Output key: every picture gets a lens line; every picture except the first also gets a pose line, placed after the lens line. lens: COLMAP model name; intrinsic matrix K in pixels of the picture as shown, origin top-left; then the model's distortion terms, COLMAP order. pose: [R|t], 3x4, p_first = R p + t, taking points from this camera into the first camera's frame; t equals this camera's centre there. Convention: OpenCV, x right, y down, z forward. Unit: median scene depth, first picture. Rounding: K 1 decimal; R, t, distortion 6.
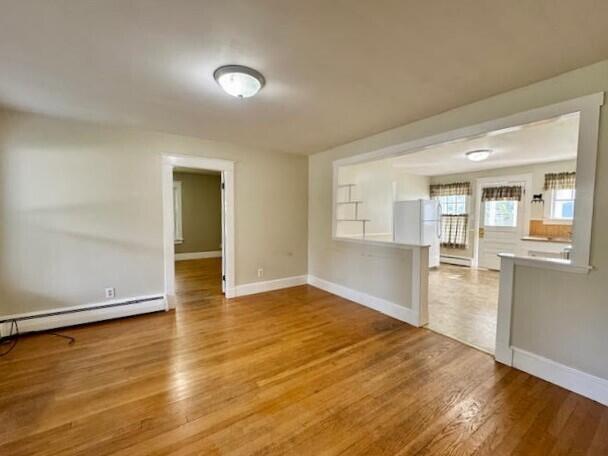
lens RADIAL K [[241.7, 0, 303.8], [0, 241.7, 226.6], [0, 0, 1]] dist [-0.000567, 0.000067]
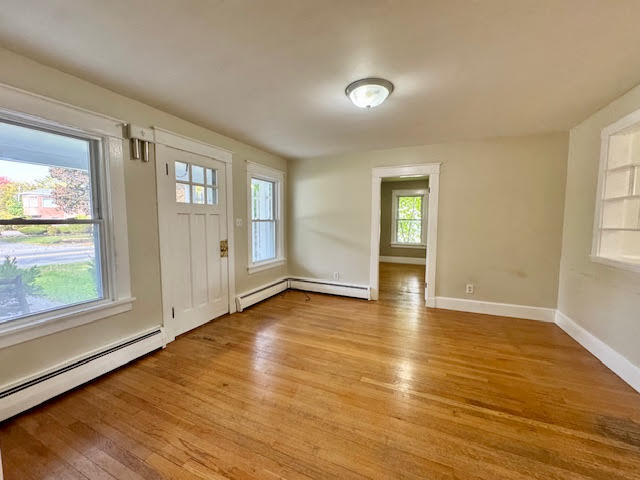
lens RADIAL K [[268.6, 0, 372.8], [0, 268.6, 244.7], [0, 0, 1]] dist [-0.001542, -0.000131]
pose [[0.573853, 0.070851, -0.815888, 0.523495], [-0.041072, 0.997487, 0.057734, -0.006521], [0.817928, 0.000379, 0.575321, 0.241651]]
